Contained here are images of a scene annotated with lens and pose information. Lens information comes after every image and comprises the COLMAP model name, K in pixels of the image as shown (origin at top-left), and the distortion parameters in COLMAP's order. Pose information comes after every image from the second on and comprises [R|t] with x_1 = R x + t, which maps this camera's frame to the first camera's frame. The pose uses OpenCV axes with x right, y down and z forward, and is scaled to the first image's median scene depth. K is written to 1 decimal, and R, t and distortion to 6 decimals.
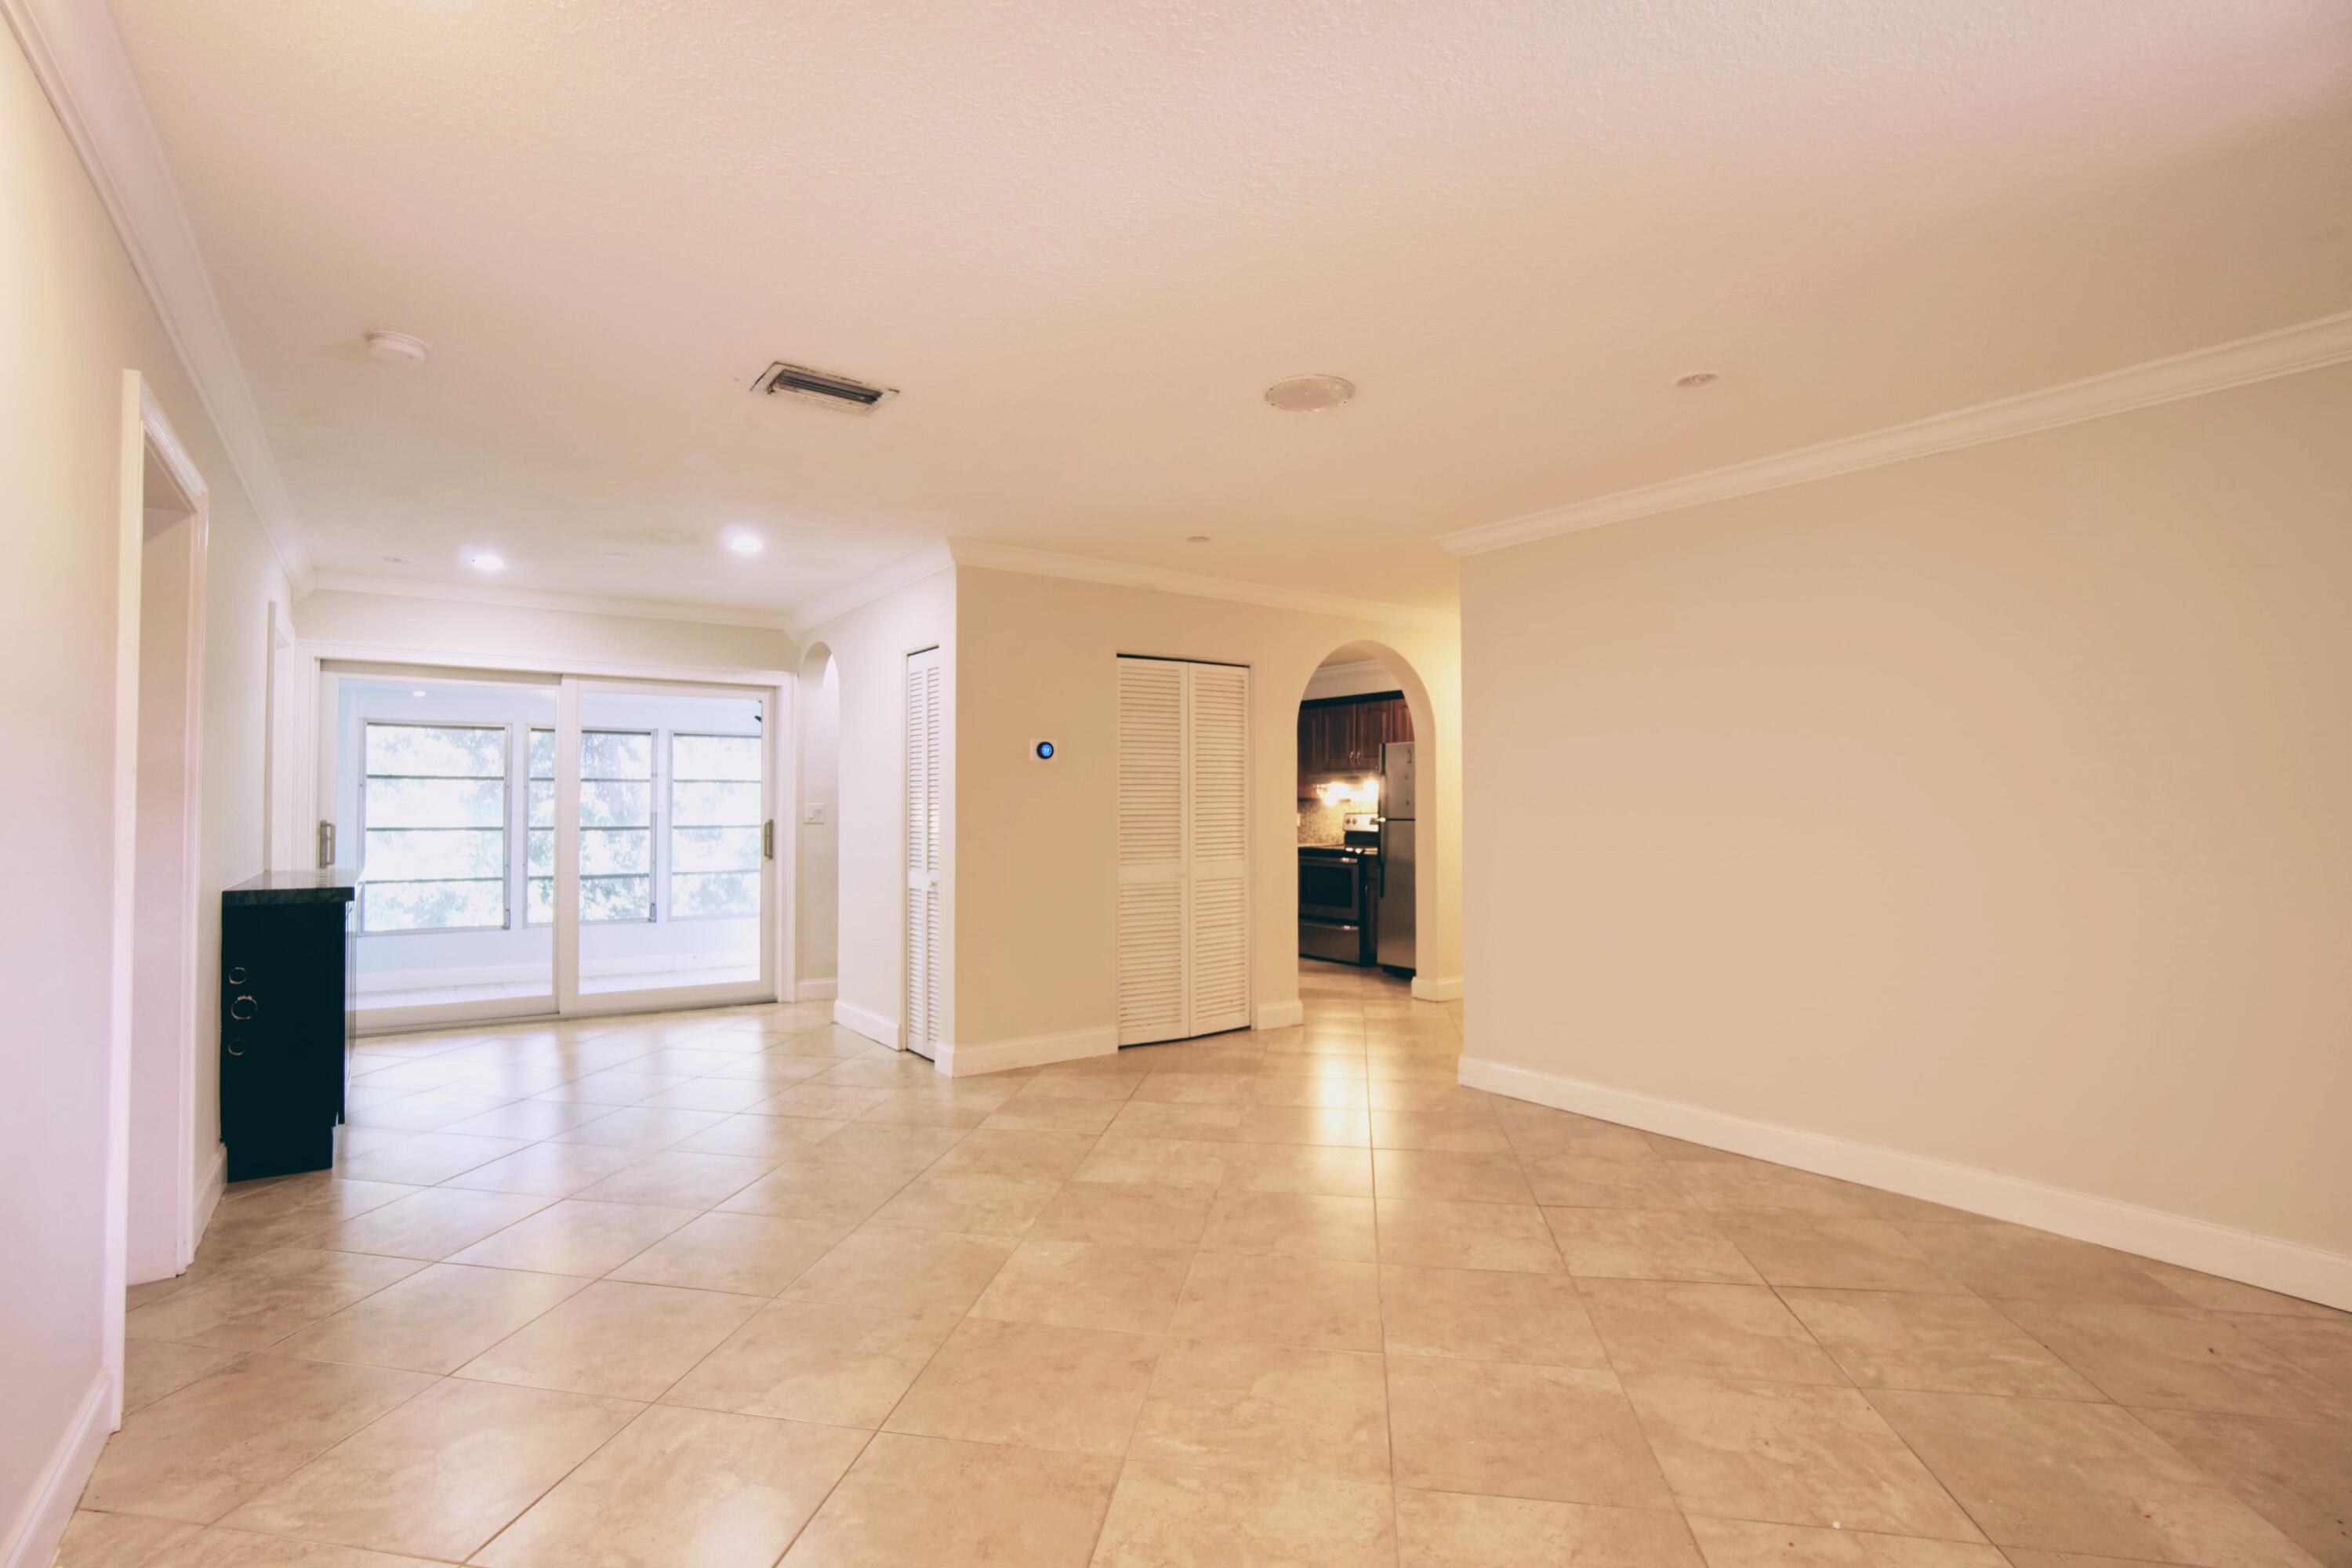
lens RADIAL K [[1104.8, 0, 1162.6], [0, 1104.8, 778.7], [0, 0, 1]] dist [-0.054063, 0.024918]
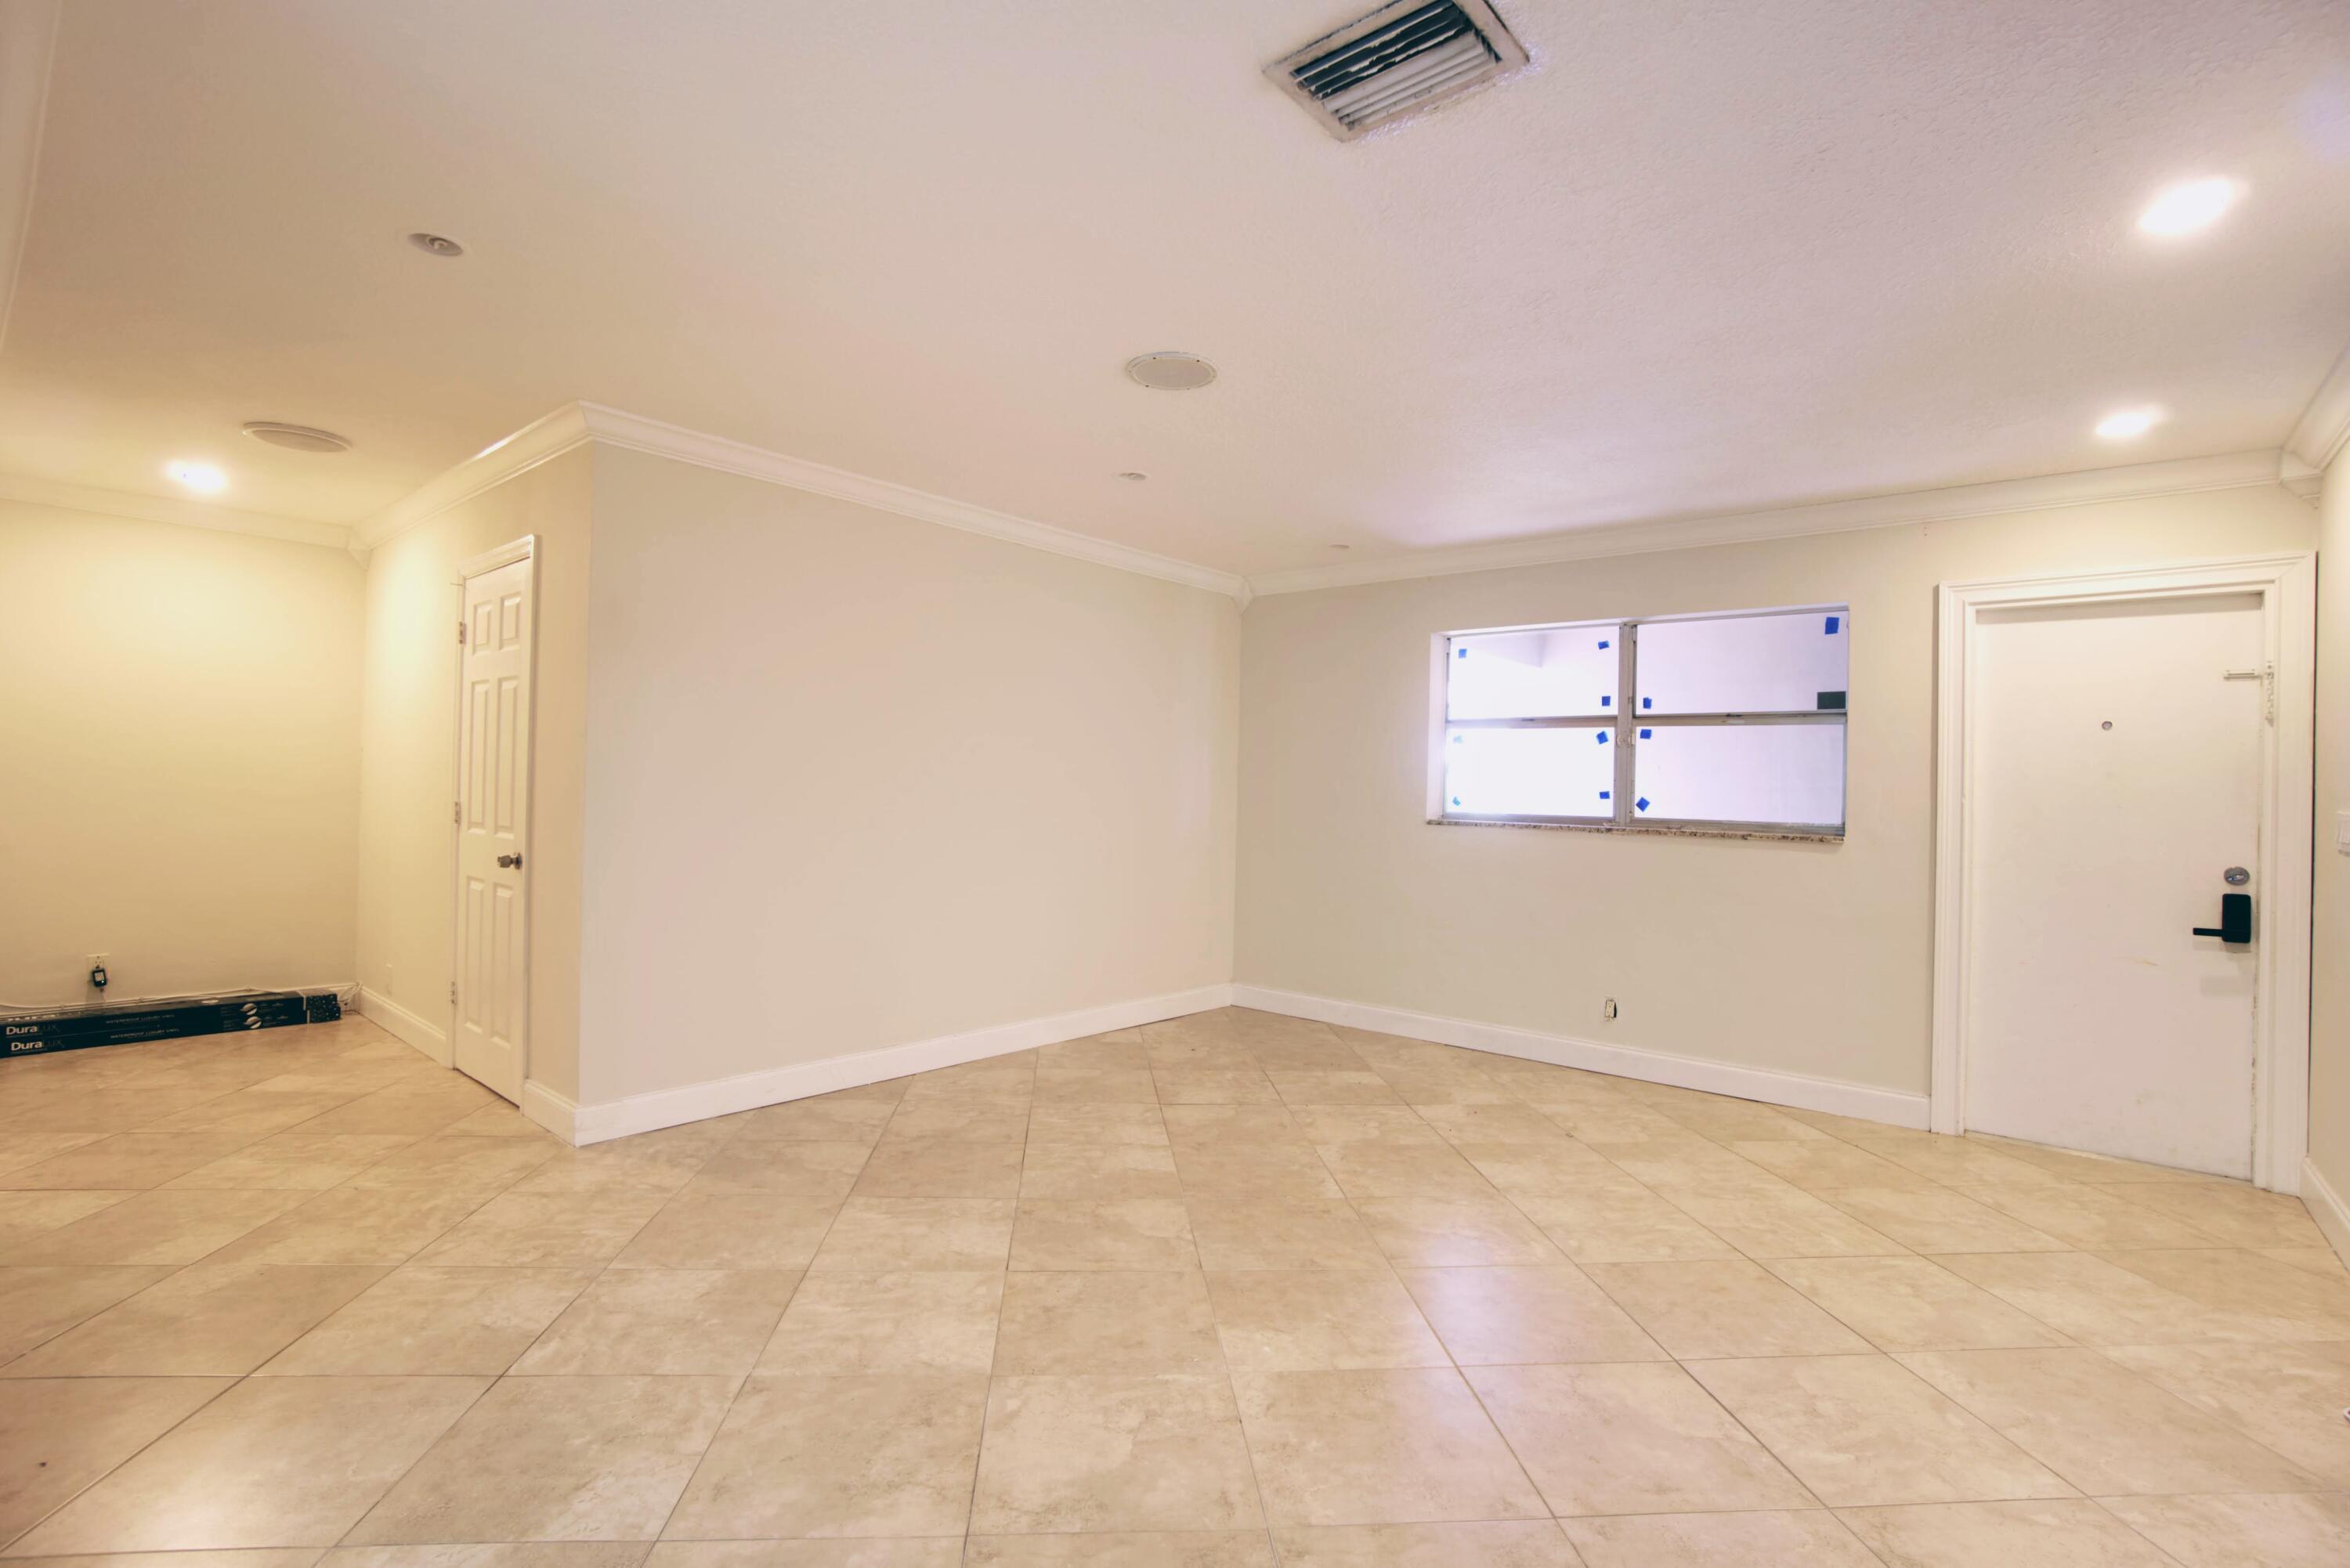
lens RADIAL K [[1103.7, 0, 1161.6], [0, 1103.7, 778.7], [0, 0, 1]] dist [-0.054063, 0.024918]
pose [[-0.244224, -0.000972, 0.969718, -0.688492], [-0.048676, 0.998751, -0.011258, 0.023172], [-0.968496, -0.049951, -0.243966, 1.030815]]
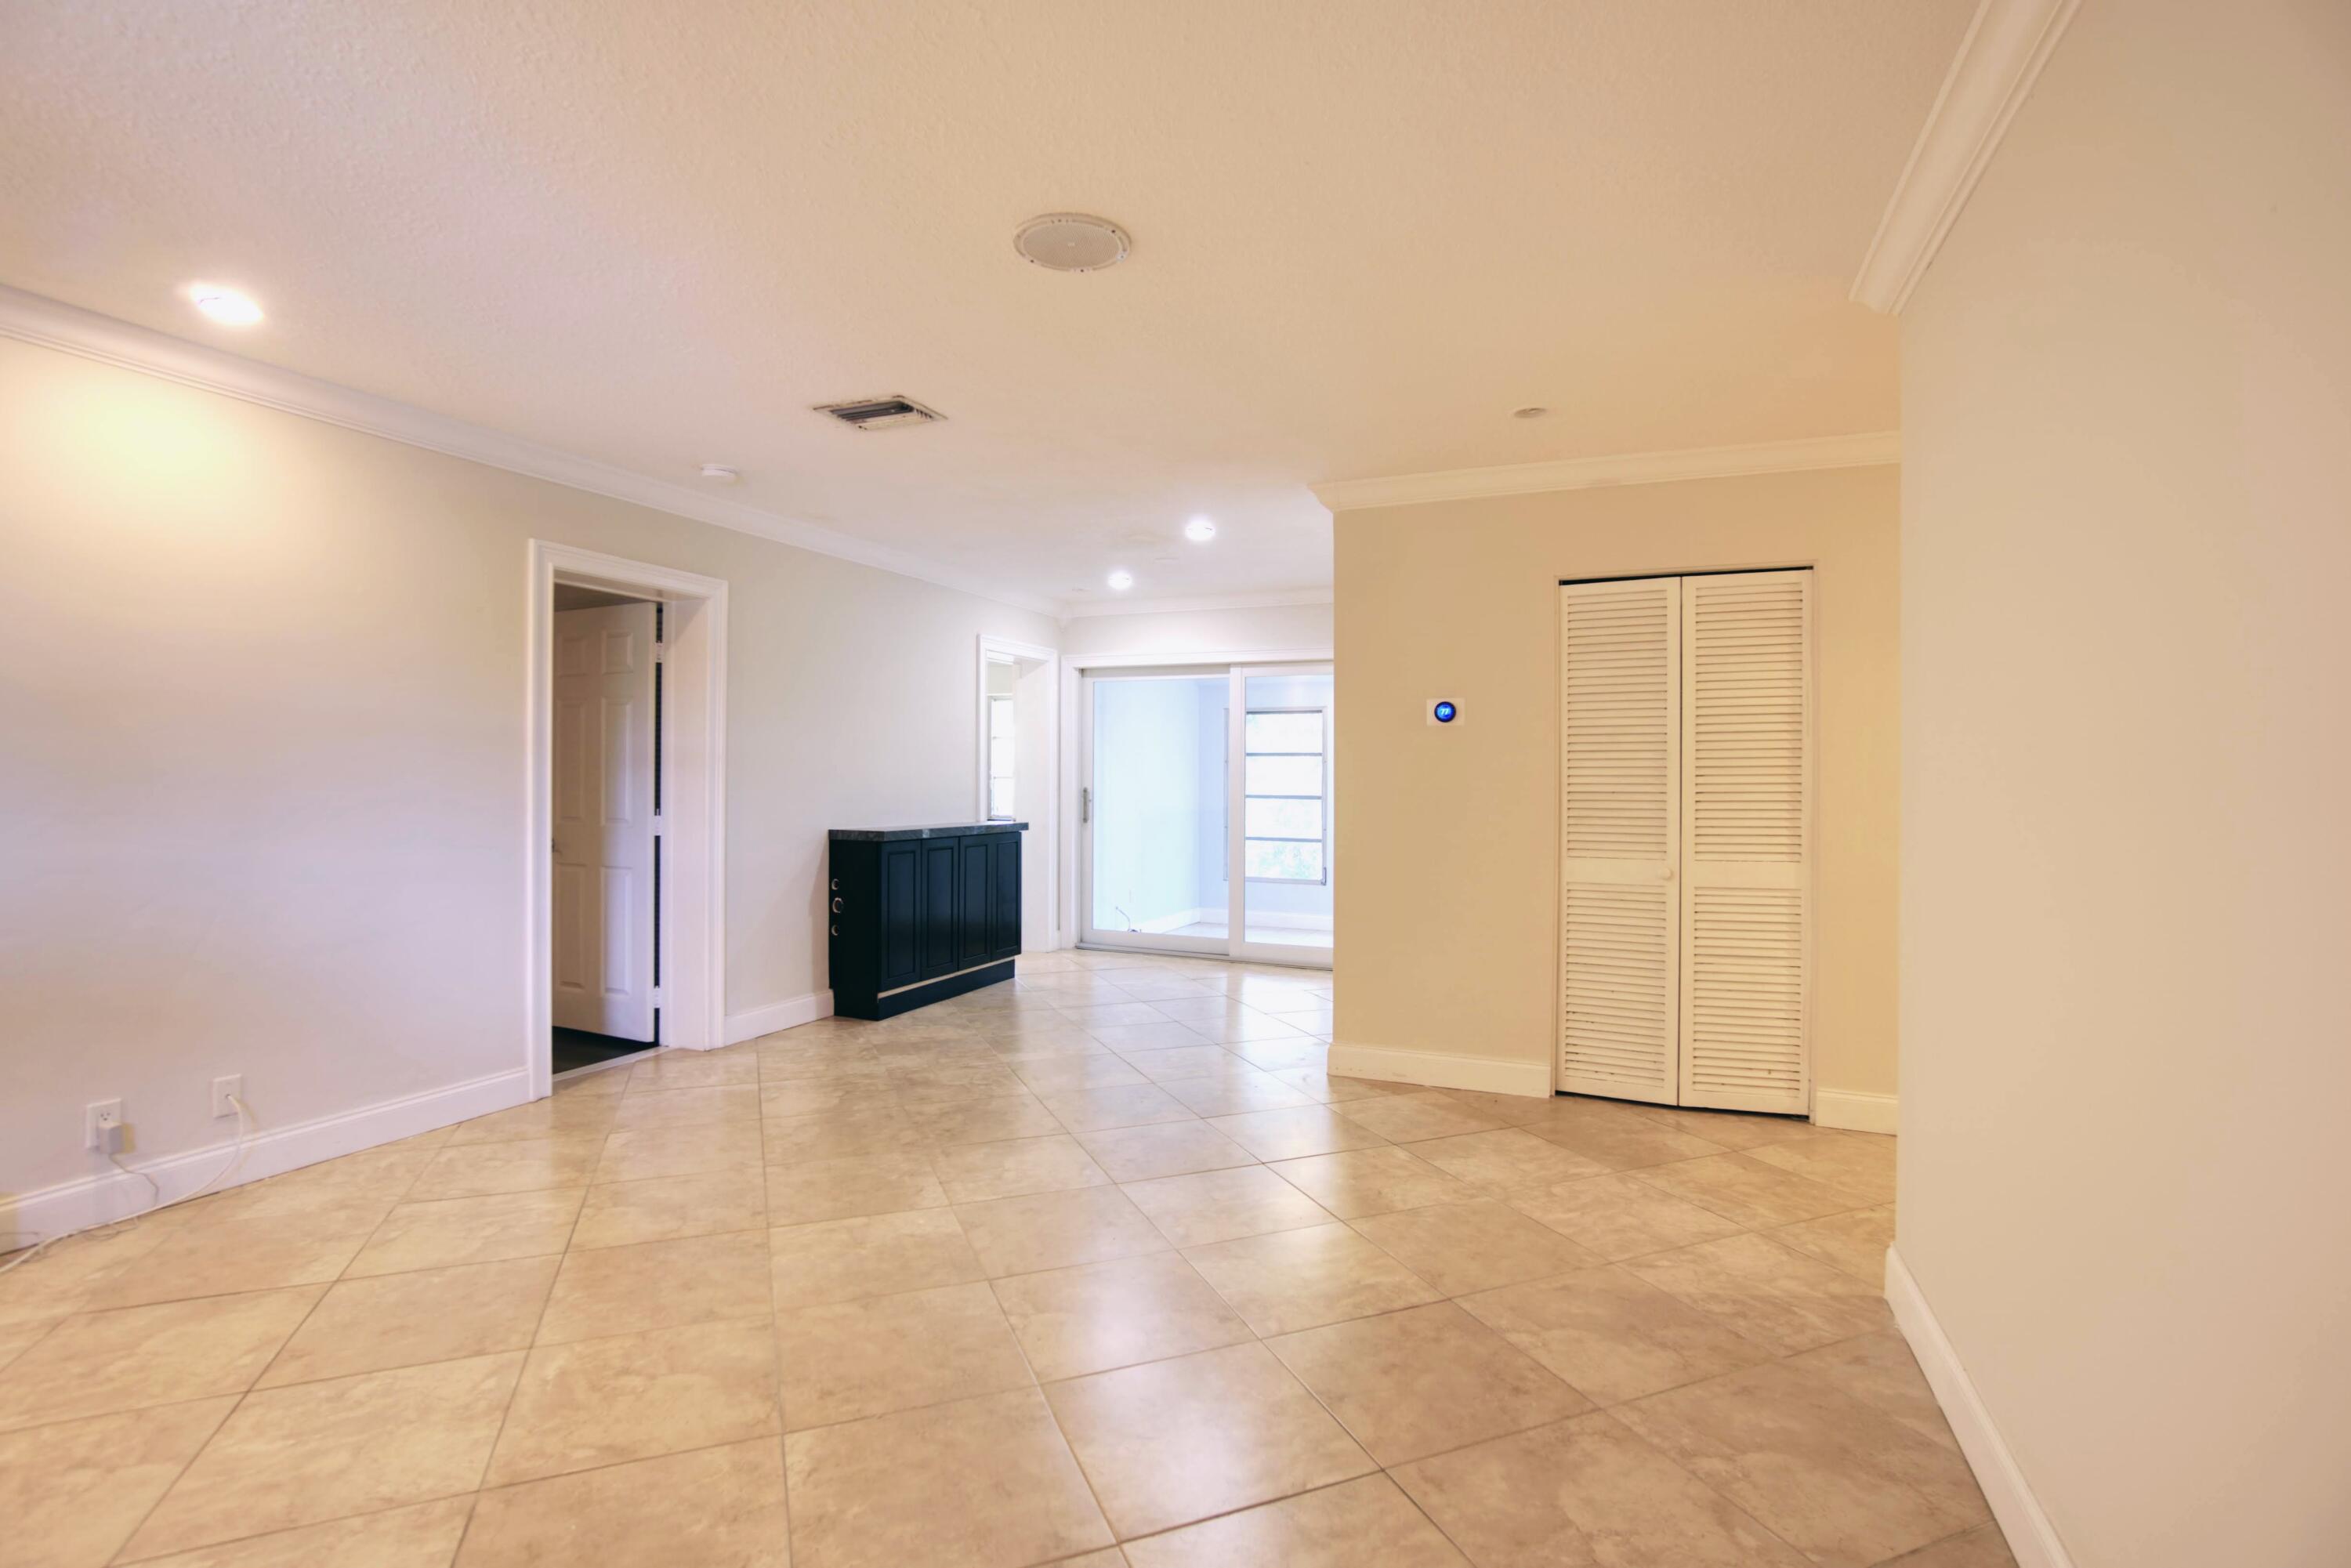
lens RADIAL K [[1104.3, 0, 1162.1], [0, 1104.3, 778.7], [0, 0, 1]] dist [-0.054063, 0.024918]
pose [[0.514087, 0.004964, -0.857724, 0.691255], [0.014492, 0.999790, 0.014472, 0.013399], [0.857616, -0.019871, 0.513907, 0.544771]]
